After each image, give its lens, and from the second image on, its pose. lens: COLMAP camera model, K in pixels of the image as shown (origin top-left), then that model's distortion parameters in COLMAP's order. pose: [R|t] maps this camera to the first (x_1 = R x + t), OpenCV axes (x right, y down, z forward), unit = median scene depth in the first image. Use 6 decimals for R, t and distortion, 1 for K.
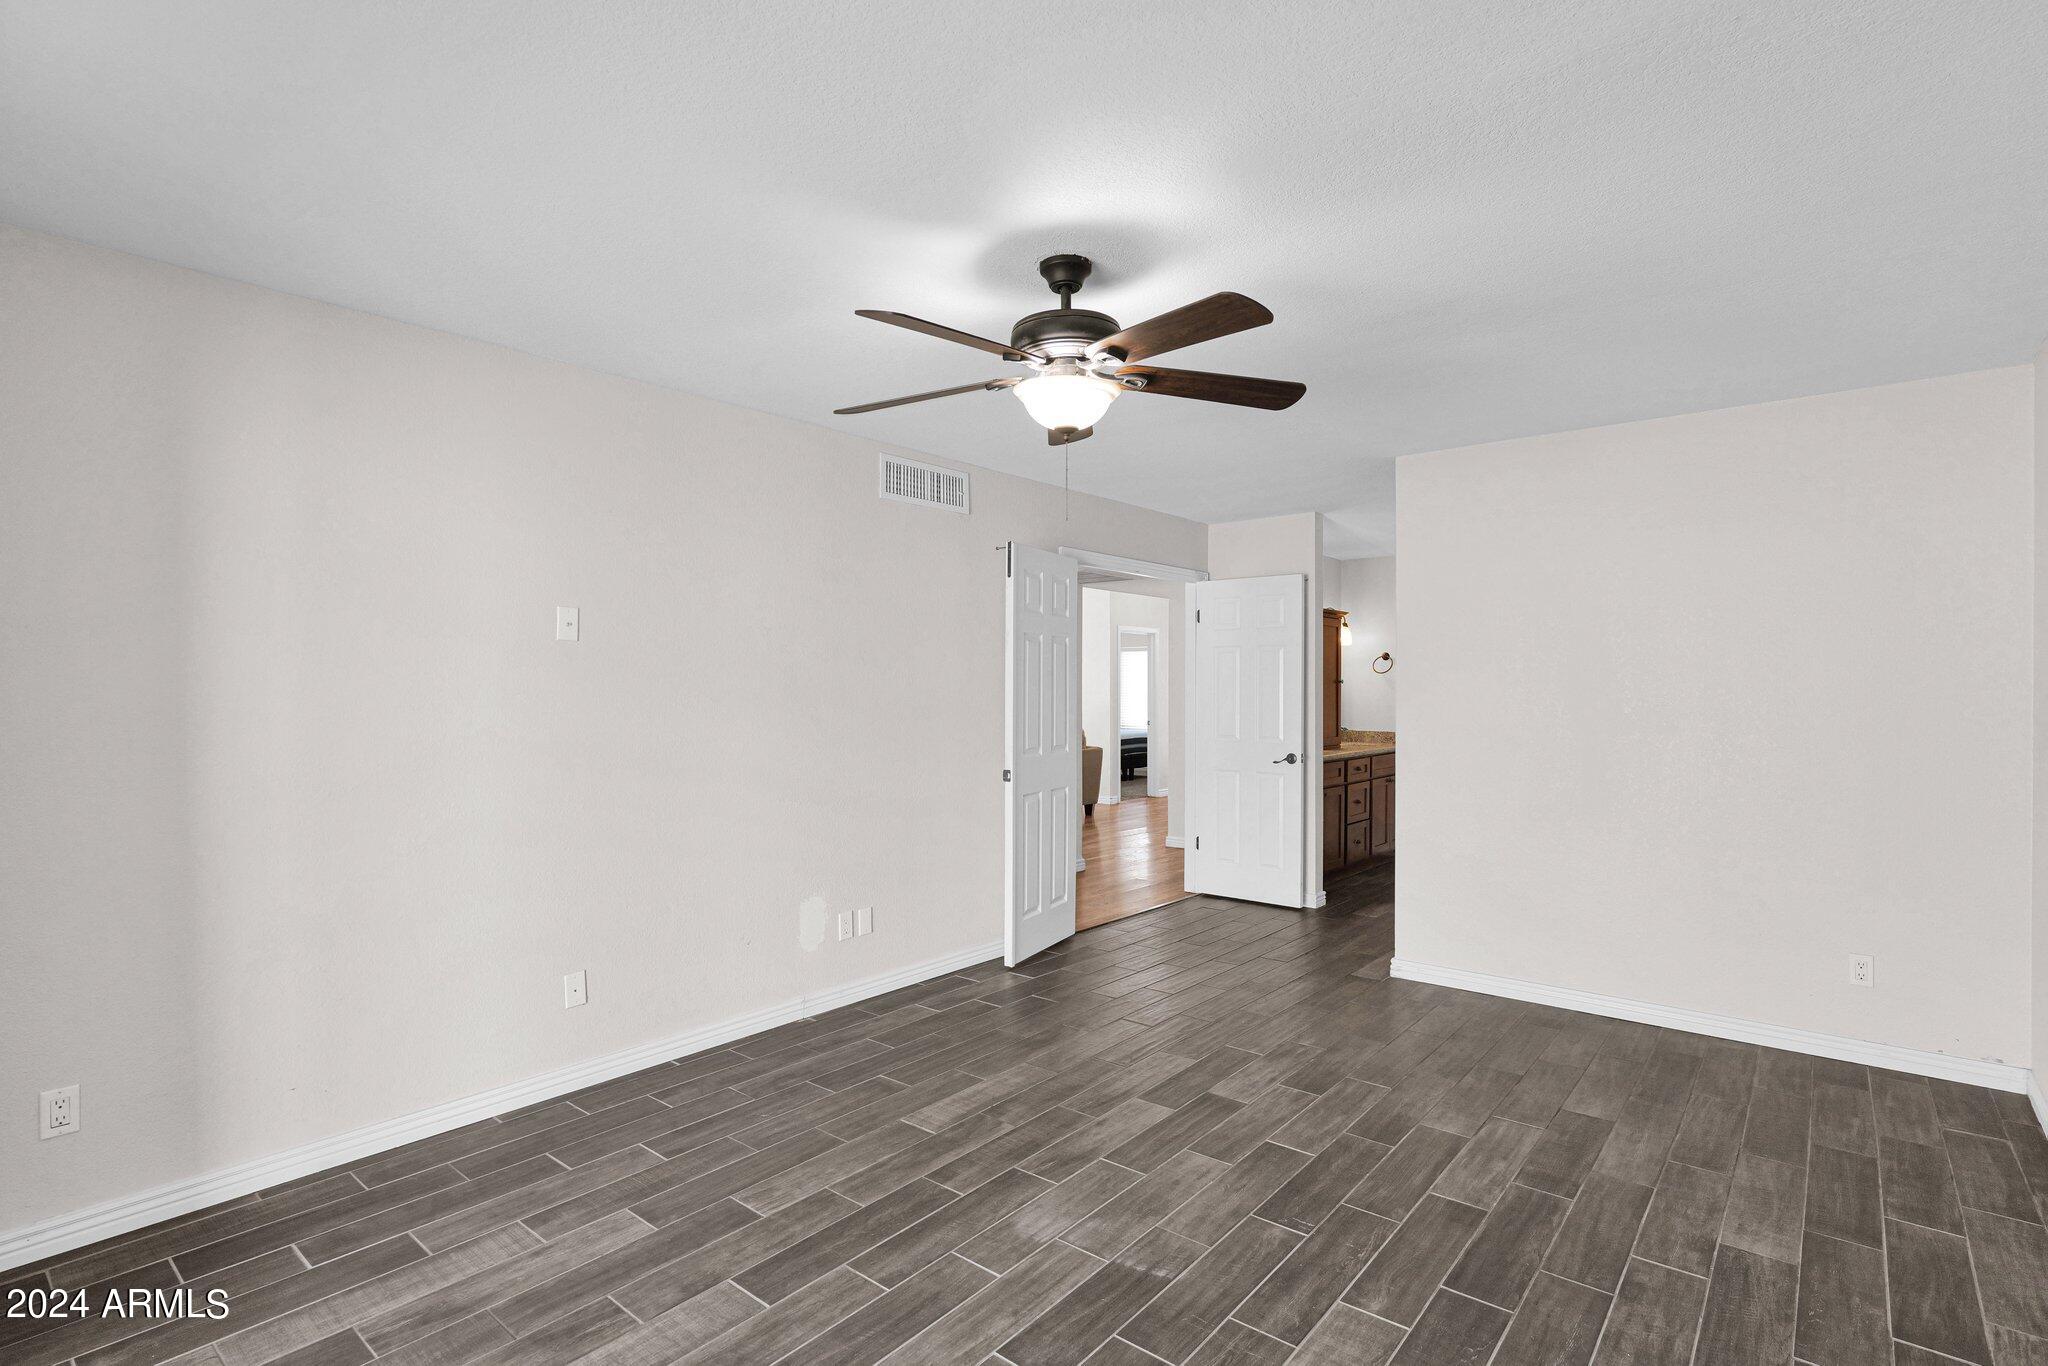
lens RADIAL K [[1001.6, 0, 1024.2], [0, 1001.6, 689.8], [0, 0, 1]] dist [-0.003534, -0.000072]
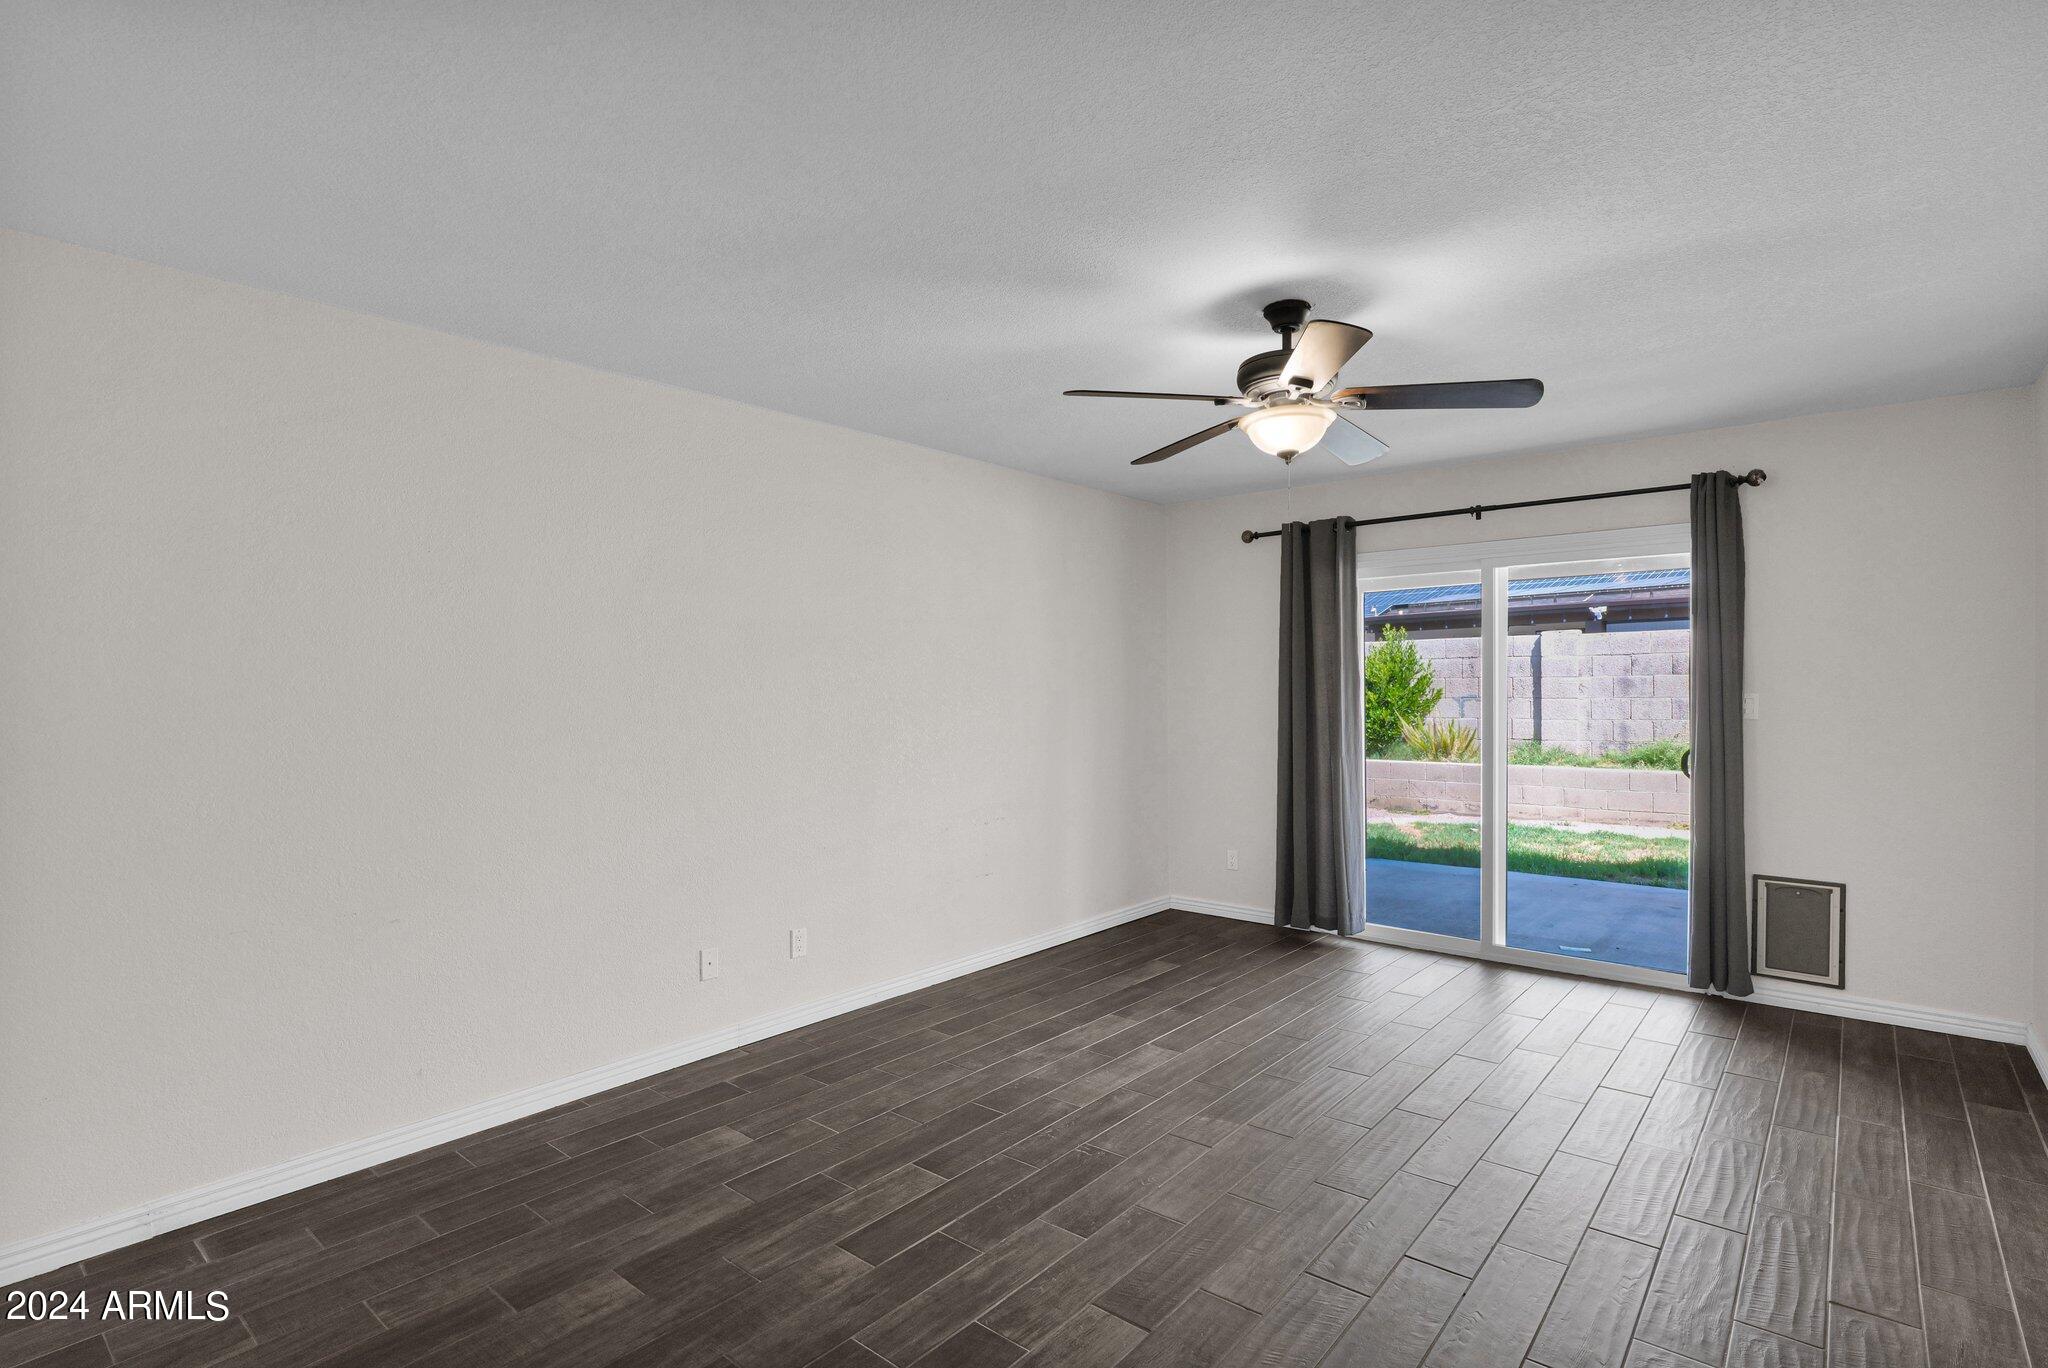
lens RADIAL K [[1001.6, 0, 1022.9], [0, 1001.6, 692.8], [0, 0, 1]] dist [-0.003534, -0.000072]
pose [[-0.999940, 0.006375, 0.008903, 0.308455], [0.006406, 0.999974, 0.003416, -0.001493], [-0.008881, 0.003473, -0.999955, 1.974623]]
